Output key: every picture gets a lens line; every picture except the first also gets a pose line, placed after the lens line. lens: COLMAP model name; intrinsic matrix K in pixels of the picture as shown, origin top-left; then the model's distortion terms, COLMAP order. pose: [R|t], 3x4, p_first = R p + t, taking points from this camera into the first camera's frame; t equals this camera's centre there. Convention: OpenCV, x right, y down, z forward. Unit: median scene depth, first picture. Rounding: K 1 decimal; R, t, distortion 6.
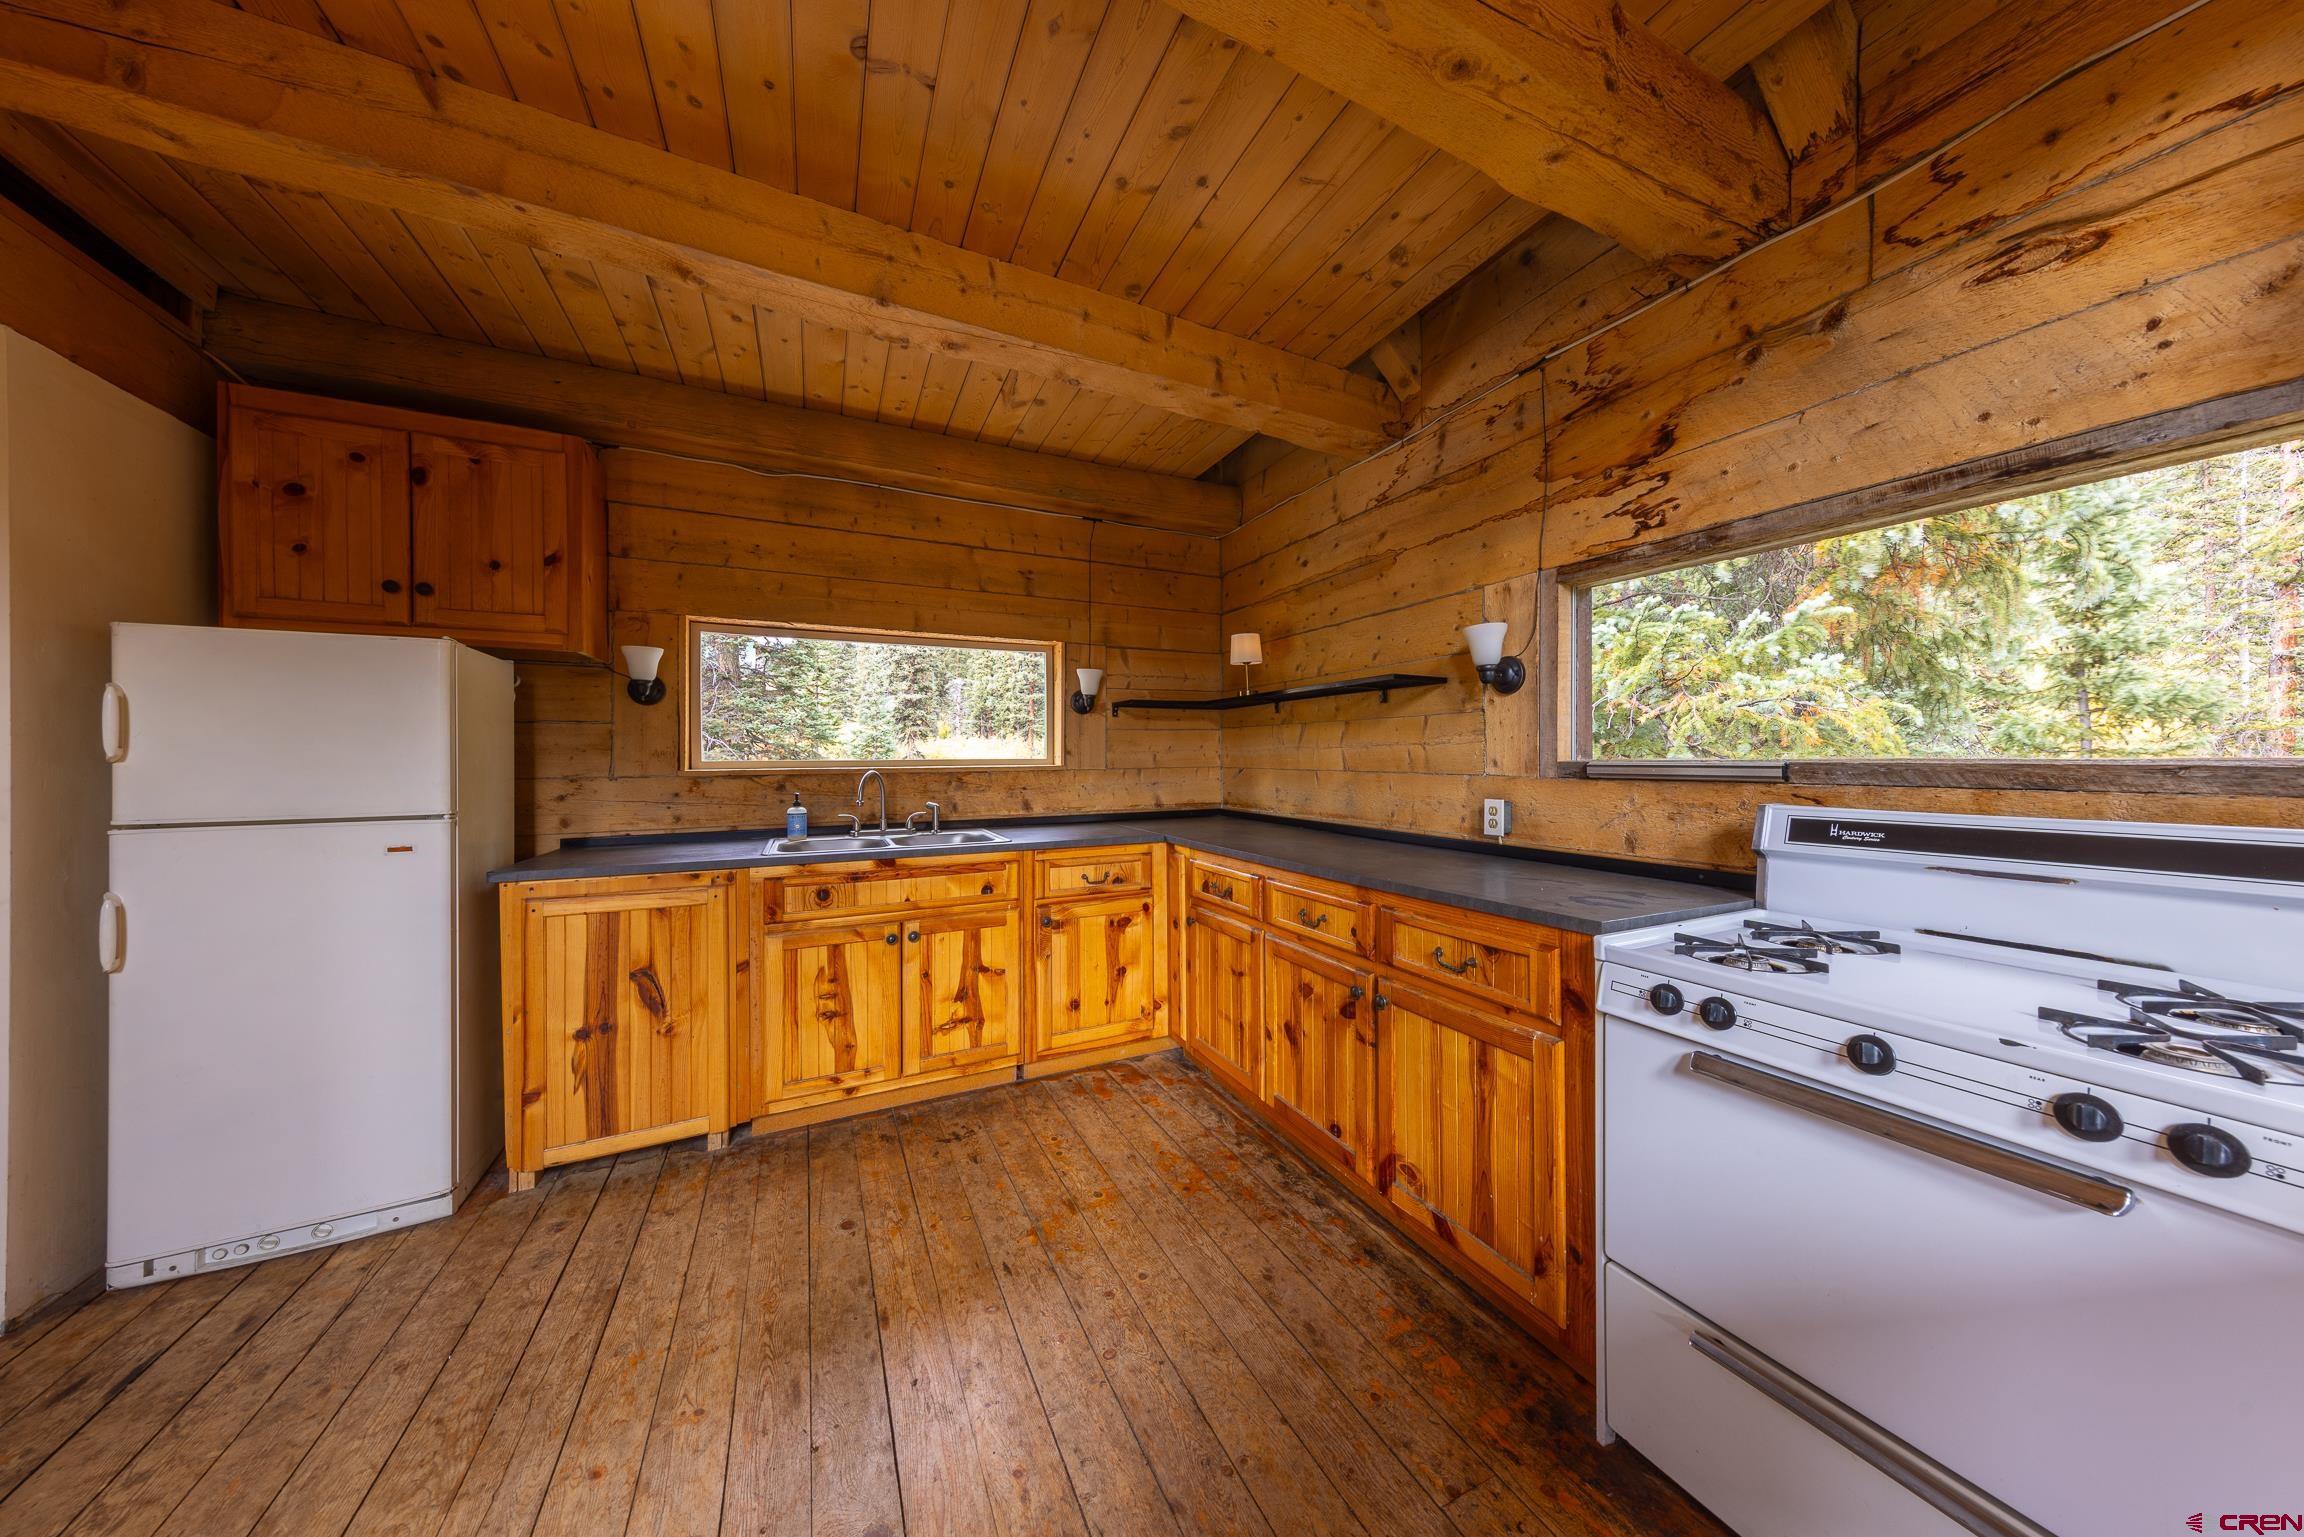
lens RADIAL K [[727.4, 0, 1160.0], [0, 727.4, 761.8], [0, 0, 1]] dist [0.008598, -0.001140]
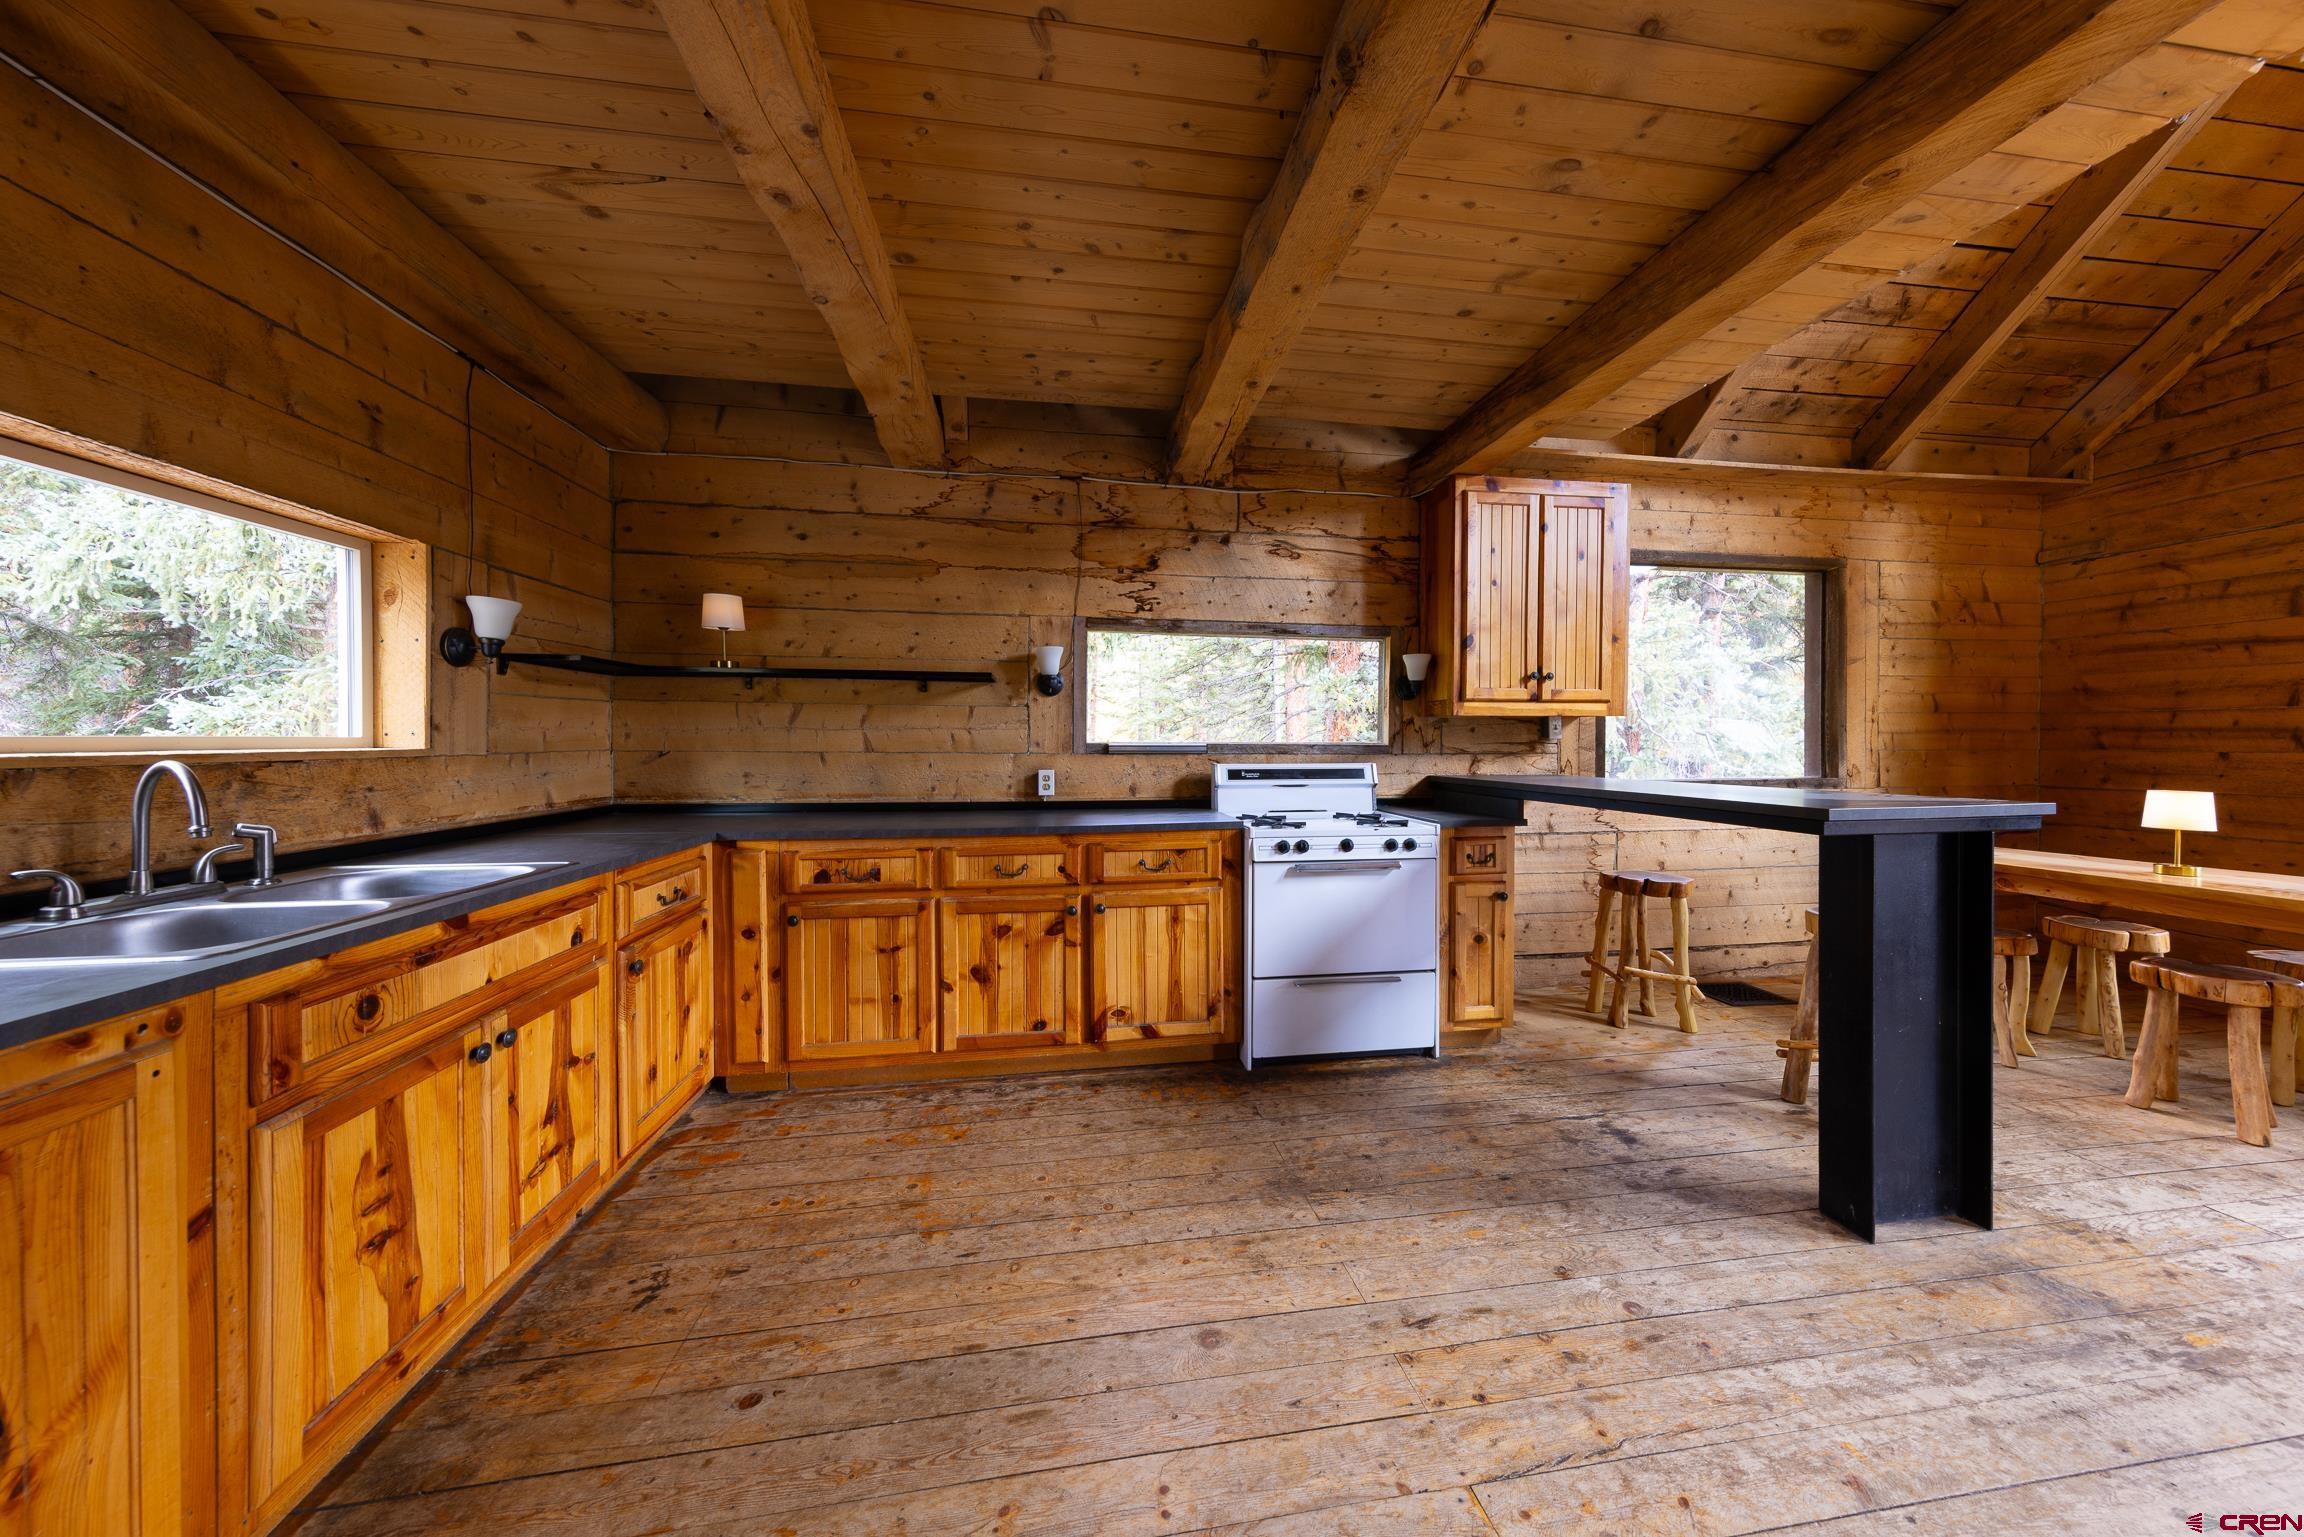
lens RADIAL K [[727.4, 0, 1184.6], [0, 727.4, 755.7], [0, 0, 1]] dist [0.008598, -0.001140]
pose [[0.285158, -0.013715, 0.958382, -0.834718], [0.000068, 0.999898, 0.014289, 0.003937], [-0.958481, -0.004010, 0.285130, 0.345100]]
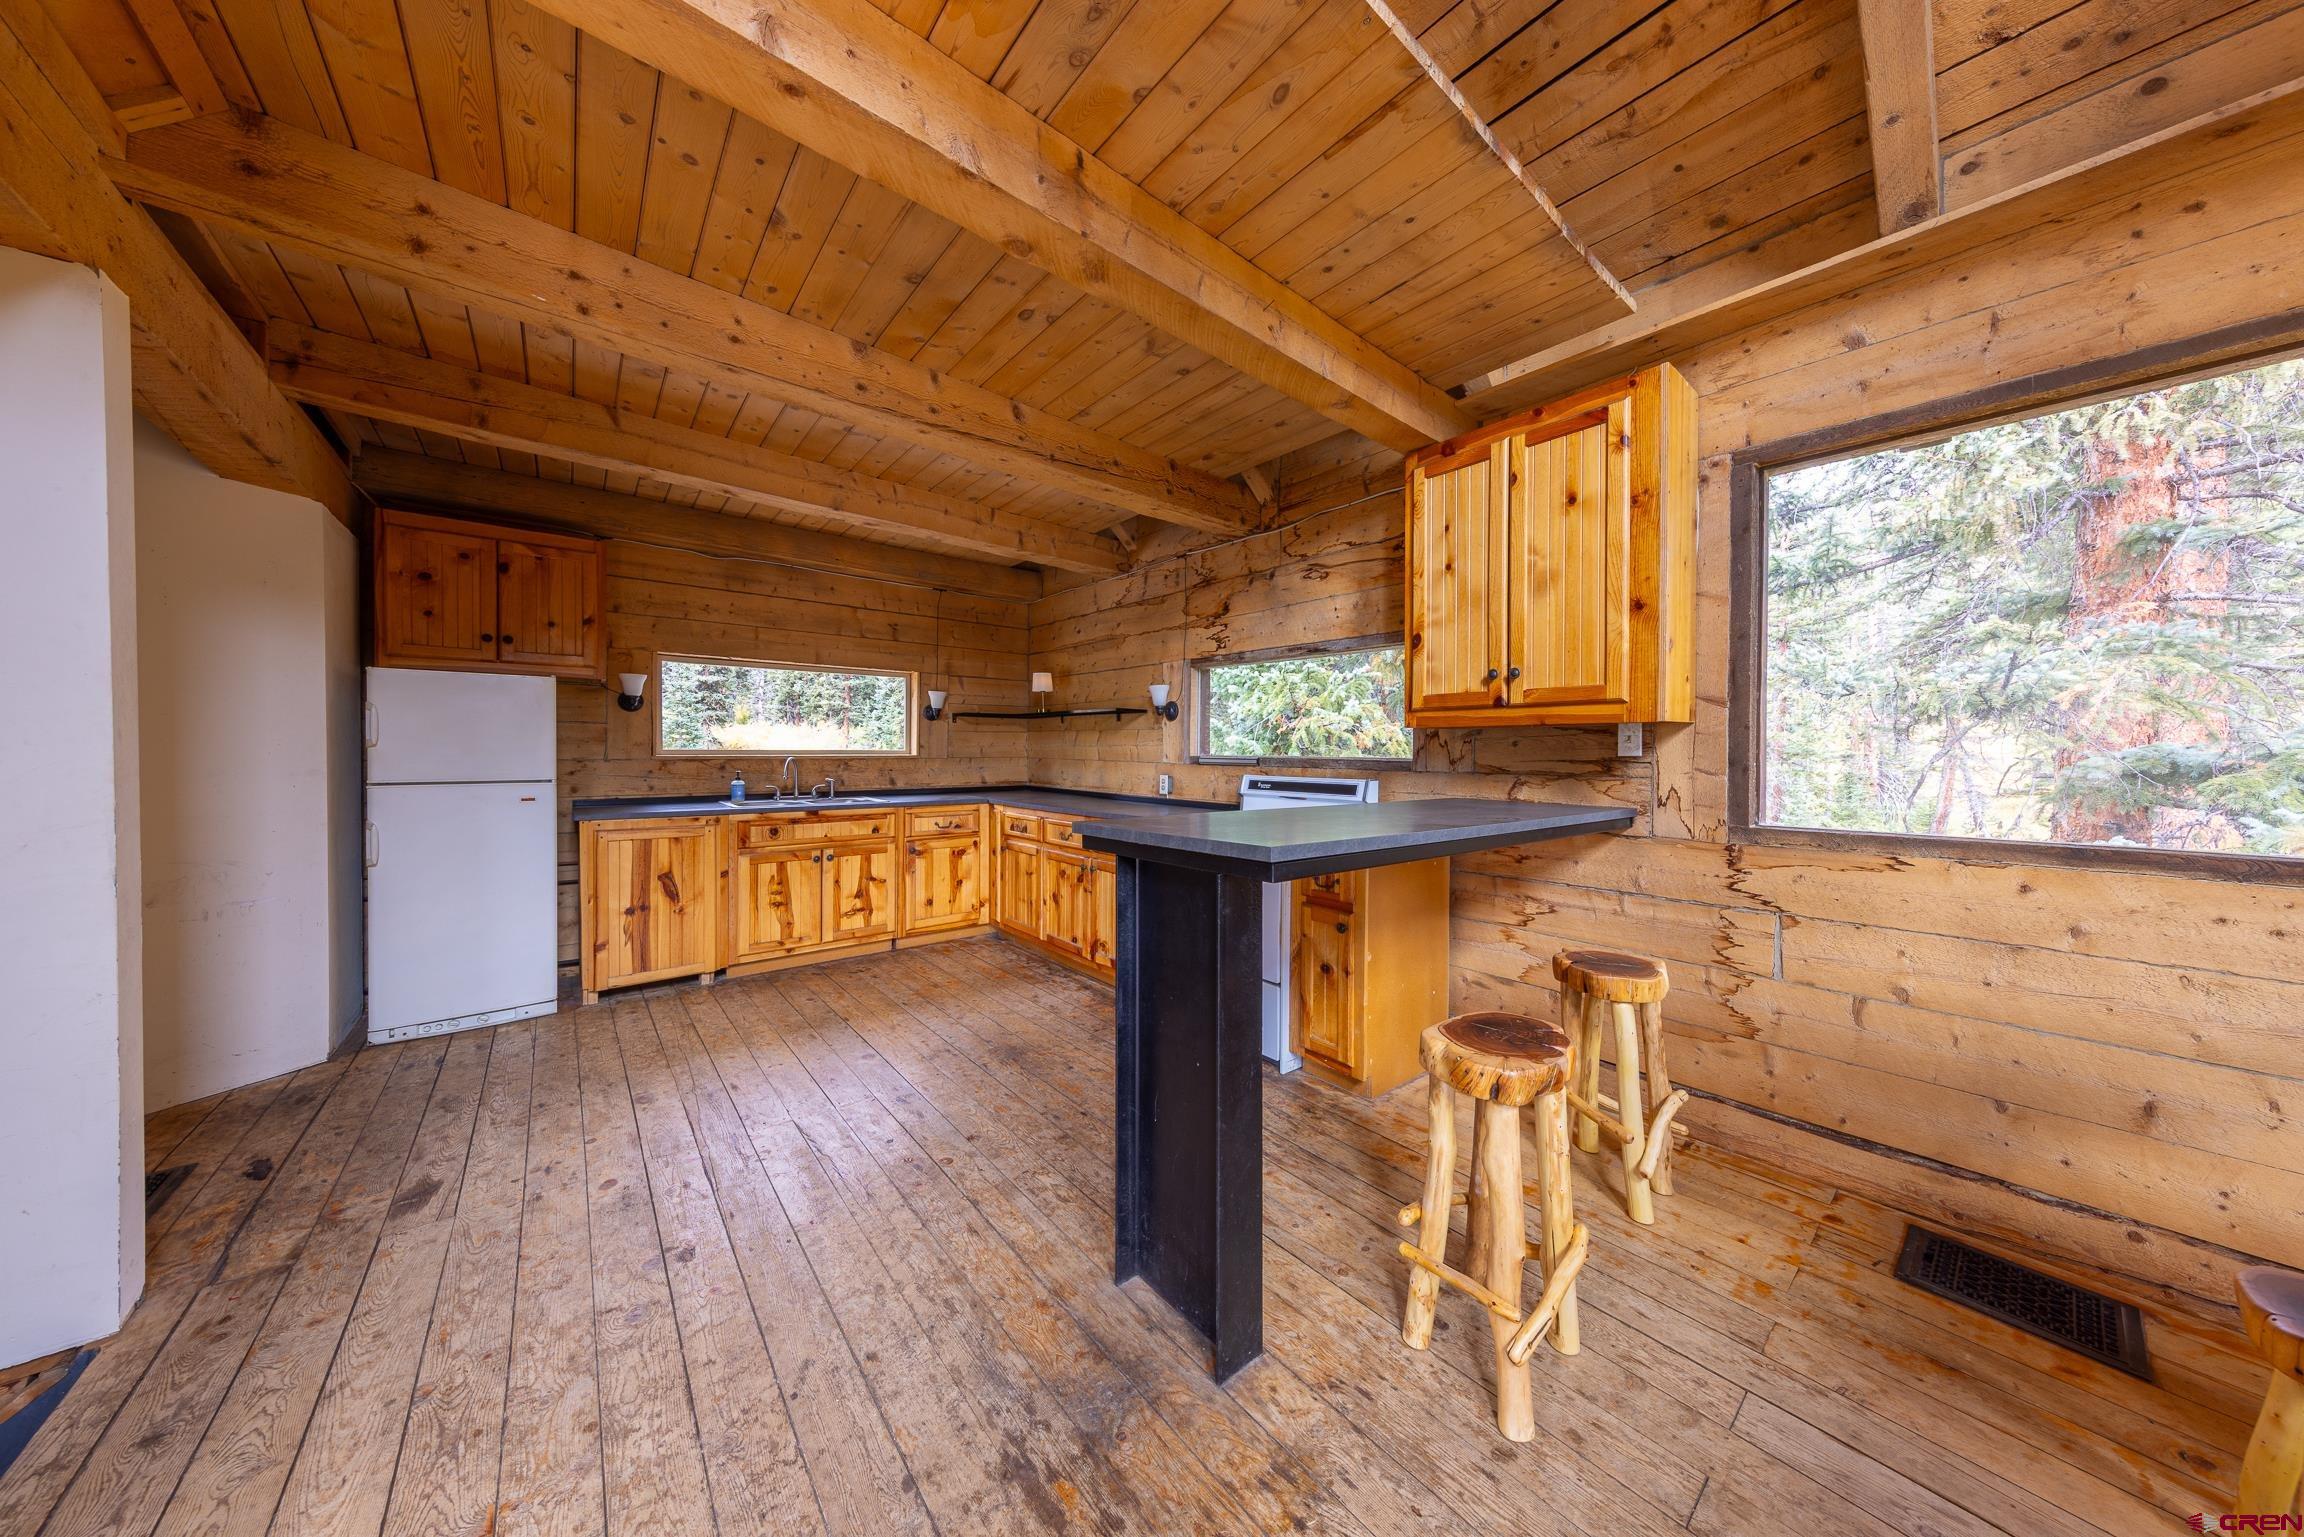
lens RADIAL K [[727.4, 0, 1170.3], [0, 727.4, 762.0], [0, 0, 1]] dist [0.008598, -0.001140]
pose [[0.968919, 0.009019, 0.247215, -0.001400], [-0.011841, 0.999881, 0.009929, -0.003007], [-0.247096, -0.012548, 0.968910, -0.883333]]
